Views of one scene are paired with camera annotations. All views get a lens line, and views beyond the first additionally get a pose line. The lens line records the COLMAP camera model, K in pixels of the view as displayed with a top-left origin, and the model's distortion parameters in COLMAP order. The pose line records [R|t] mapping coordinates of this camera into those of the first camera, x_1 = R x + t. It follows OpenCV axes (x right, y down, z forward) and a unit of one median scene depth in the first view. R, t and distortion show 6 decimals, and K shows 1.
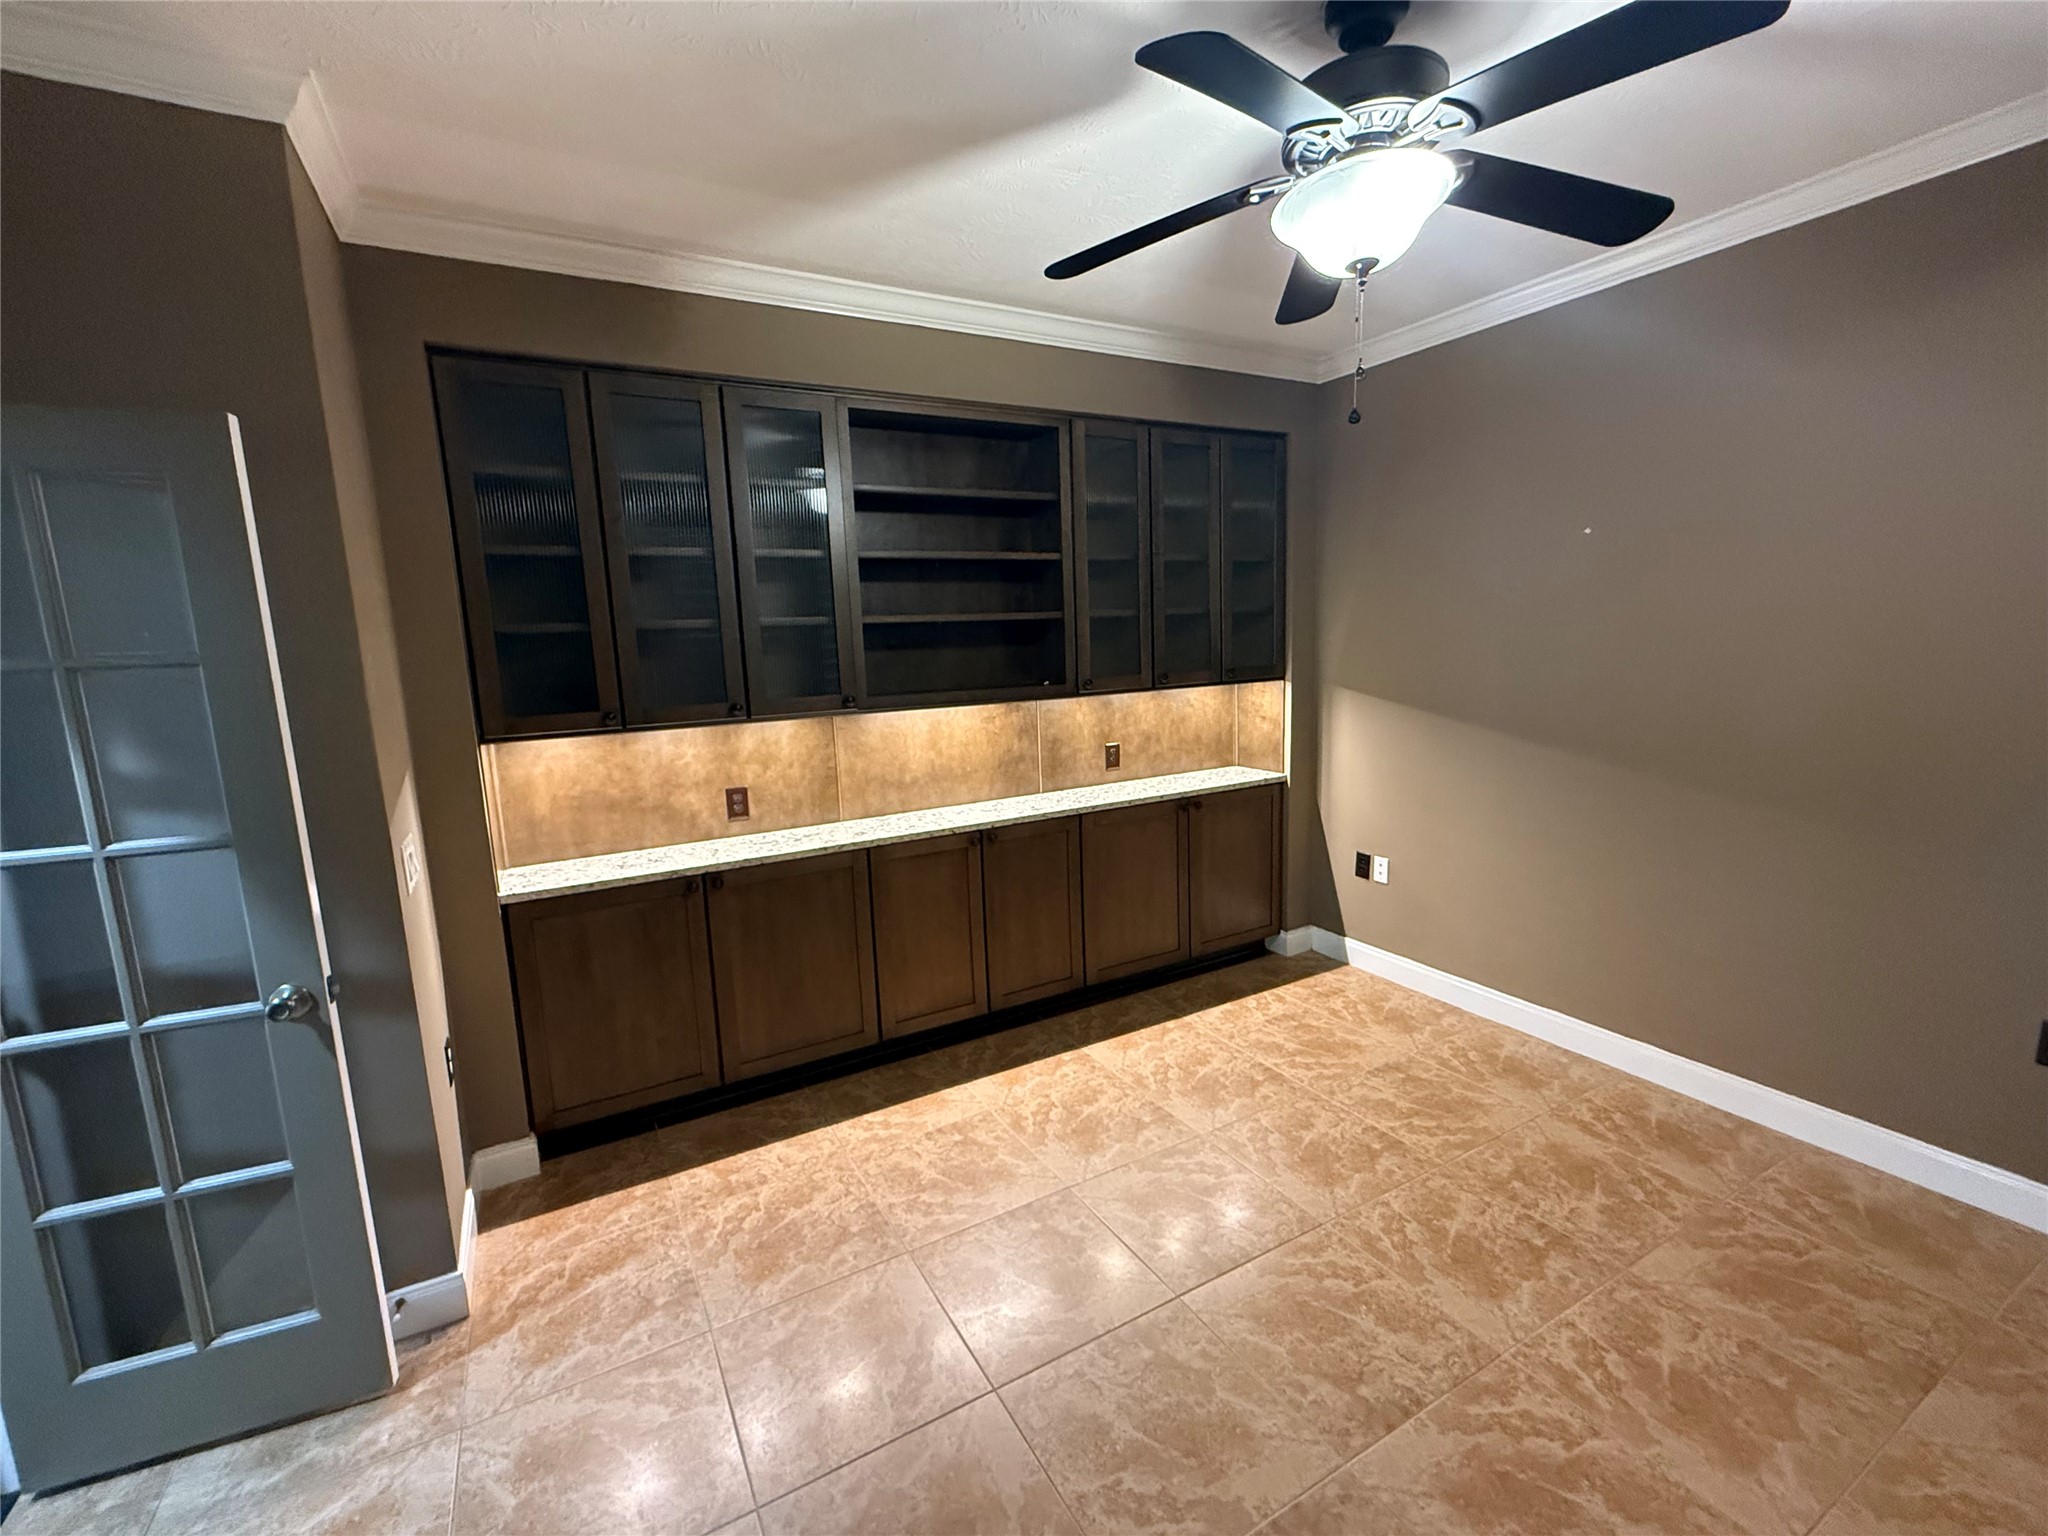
lens RADIAL K [[841.0, 0, 1015.6], [0, 841.0, 765.9], [0, 0, 1]] dist [-0.001331, -0.000032]
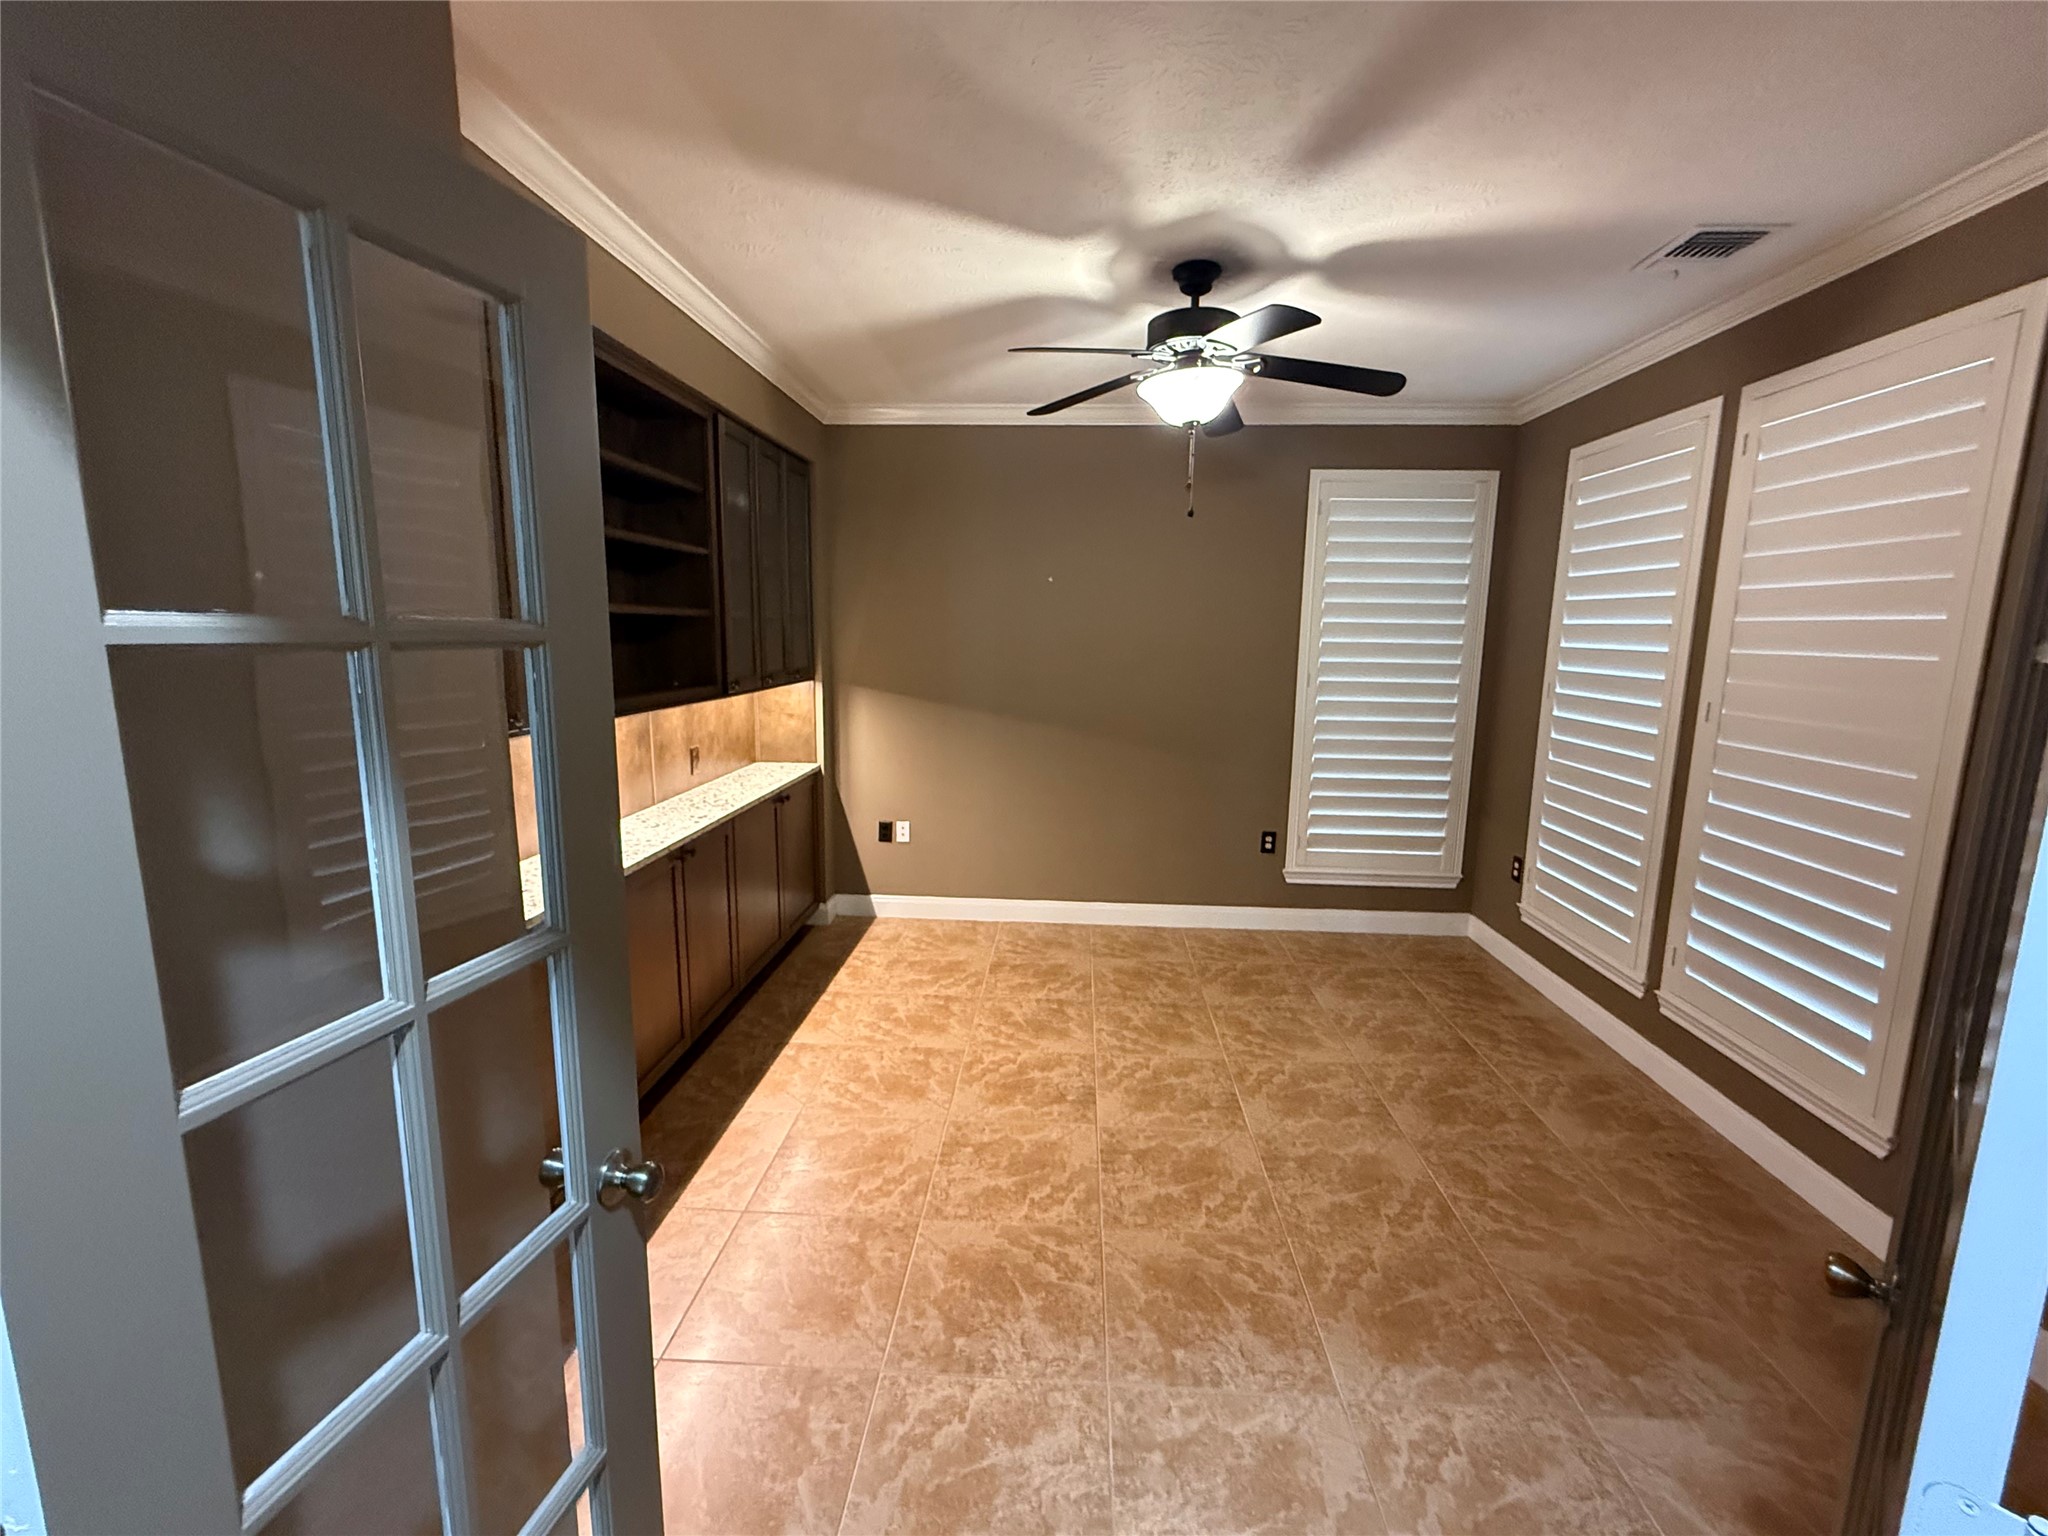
lens RADIAL K [[841.0, 0, 1015.6], [0, 841.0, 765.9], [0, 0, 1]] dist [-0.001331, -0.000032]
pose [[0.561404, -0.088686, 0.822776, -0.527914], [0.095189, 0.994562, 0.042252, -0.011106], [-0.822049, 0.054599, 0.566793, 0.167104]]
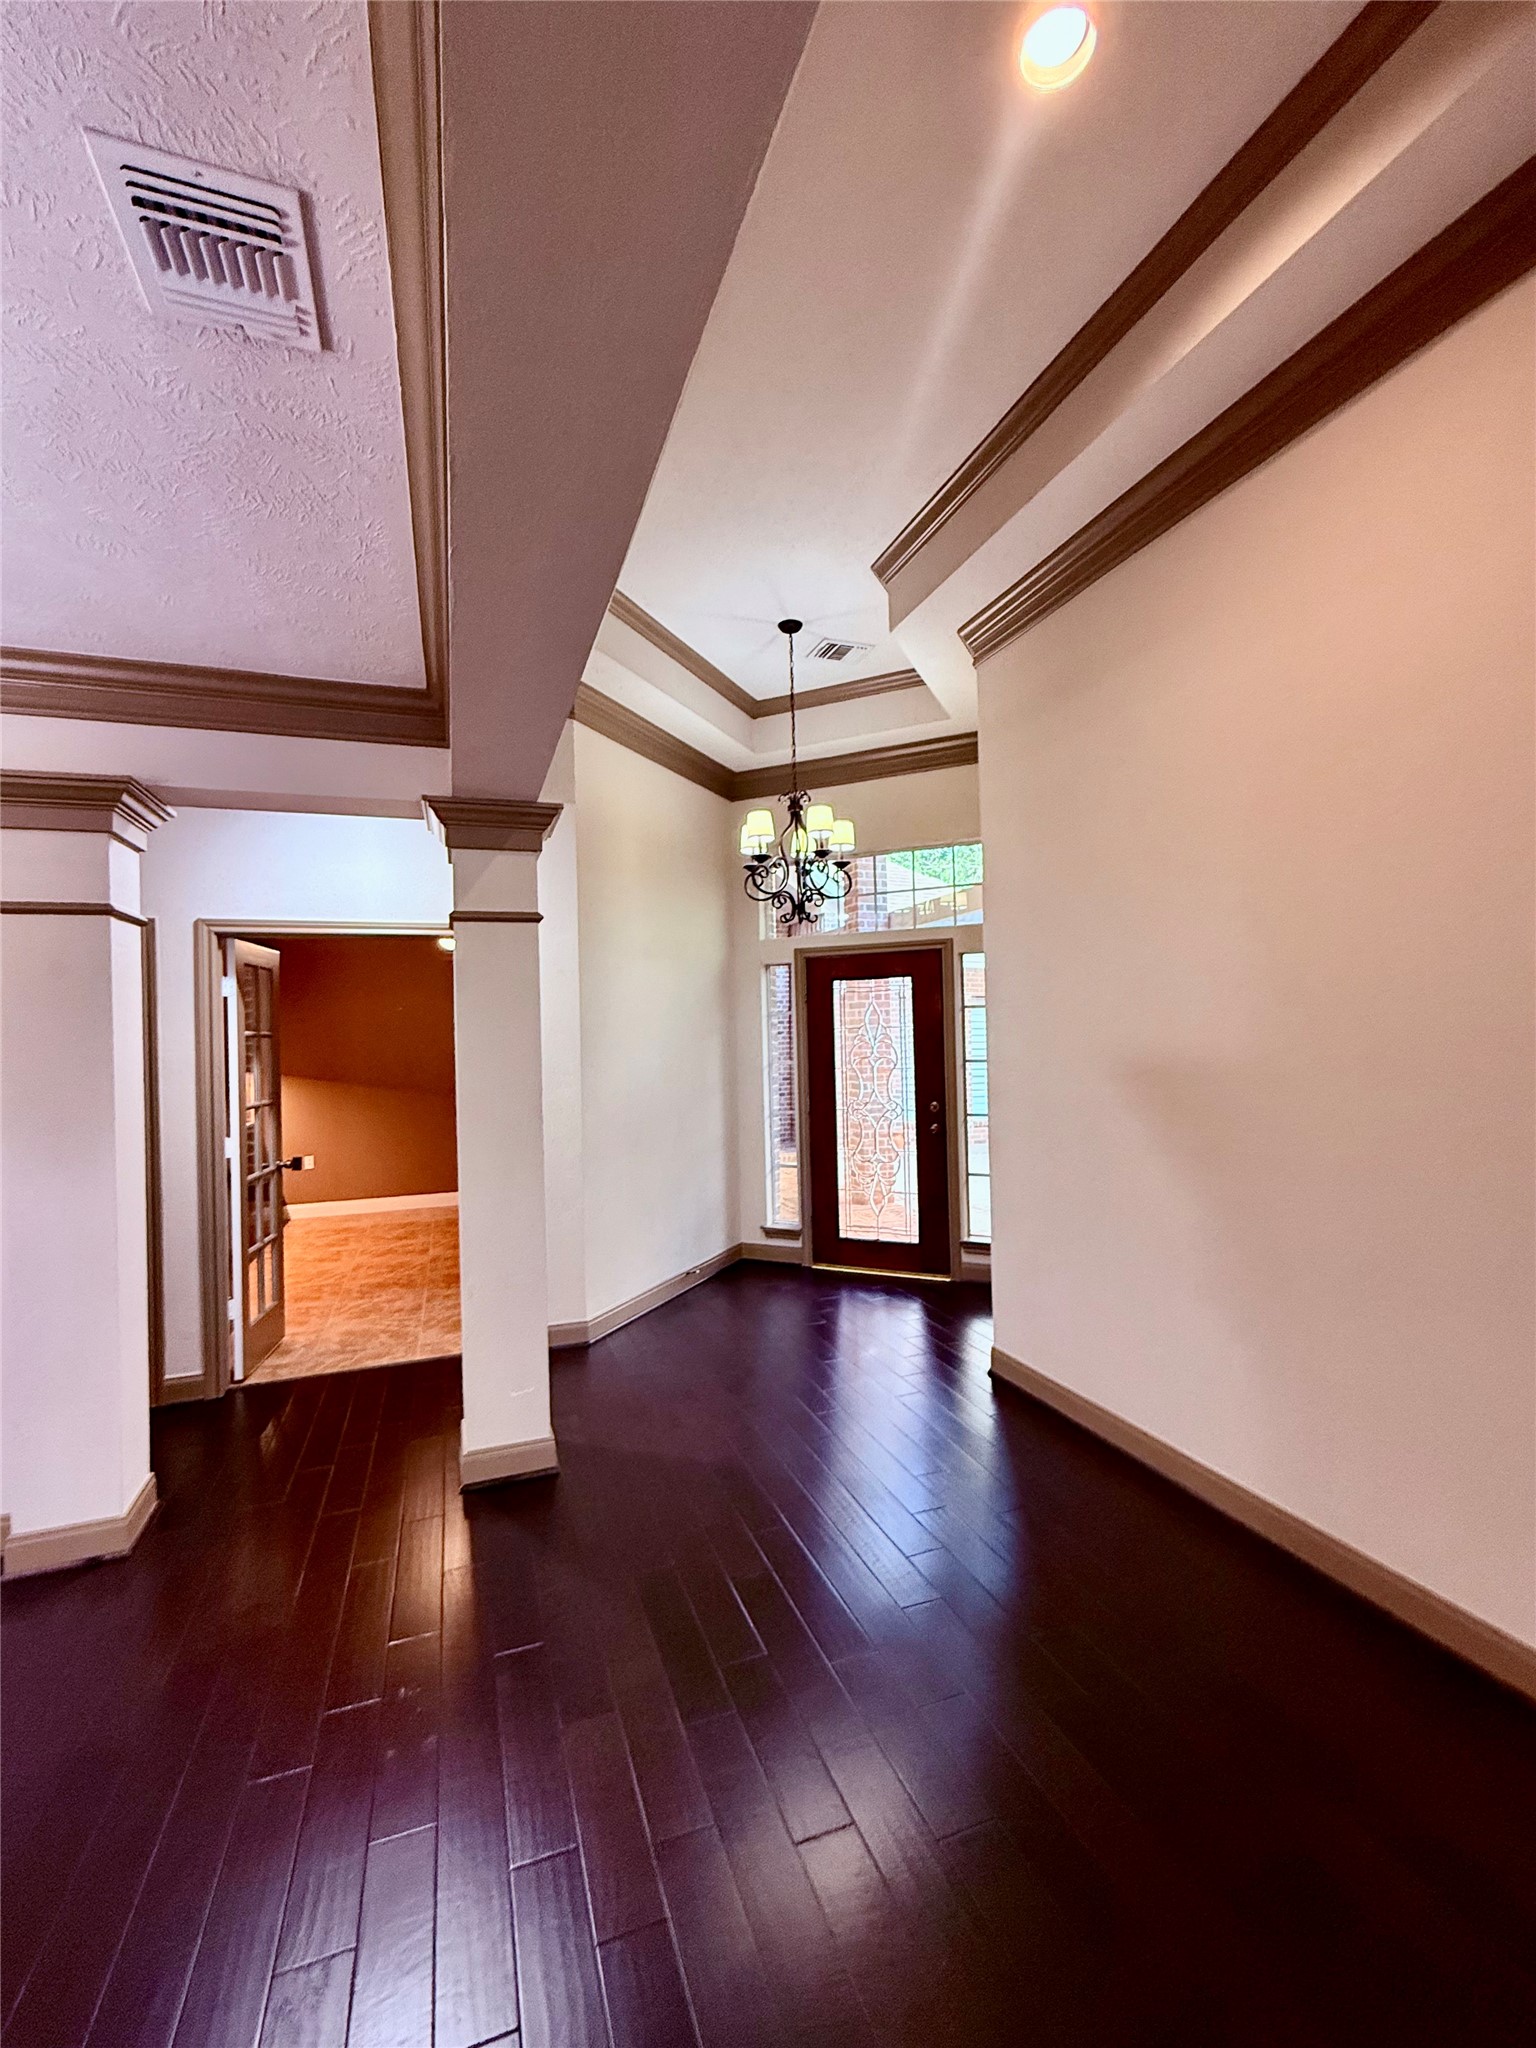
lens RADIAL K [[841.0, 0, 768.0], [0, 841.0, 1024.0], [0, 0, 1]] dist [-0.001331, -0.000032]
pose [[0.165000, 0.028087, 0.985894, -1.496888], [0.164137, 0.984873, -0.055528, 0.096095], [-0.972540, 0.170984, 0.157894, -0.481965]]
